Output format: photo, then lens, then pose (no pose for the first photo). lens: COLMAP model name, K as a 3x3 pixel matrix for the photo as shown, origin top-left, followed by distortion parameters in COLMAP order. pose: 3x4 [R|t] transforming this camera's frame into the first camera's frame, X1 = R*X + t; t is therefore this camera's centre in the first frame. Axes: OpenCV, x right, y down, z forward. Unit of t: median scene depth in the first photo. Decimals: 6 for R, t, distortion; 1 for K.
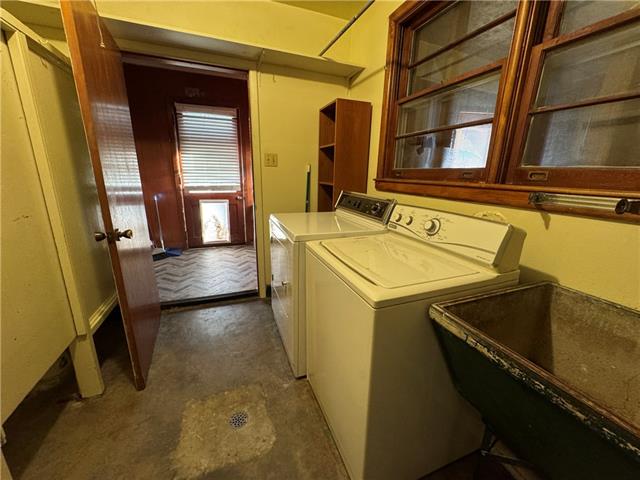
lens RADIAL K [[256.8, 0, 320.4], [0, 256.8, 239.8], [0, 0, 1]] dist [0.000241, 0.000338]
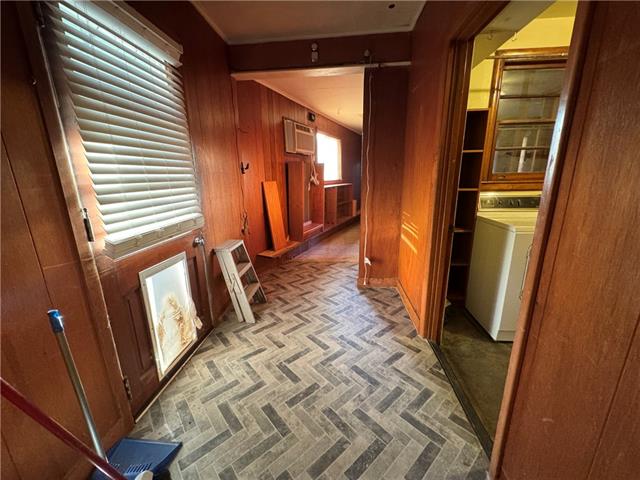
lens RADIAL K [[256.8, 0, 320.5], [0, 256.8, 239.6], [0, 0, 1]] dist [0.000241, 0.000338]
pose [[0.441408, -0.243562, 0.863618, -0.715068], [0.252946, 0.957199, 0.140669, -0.200832], [-0.860917, 0.156356, 0.484123, 0.656749]]
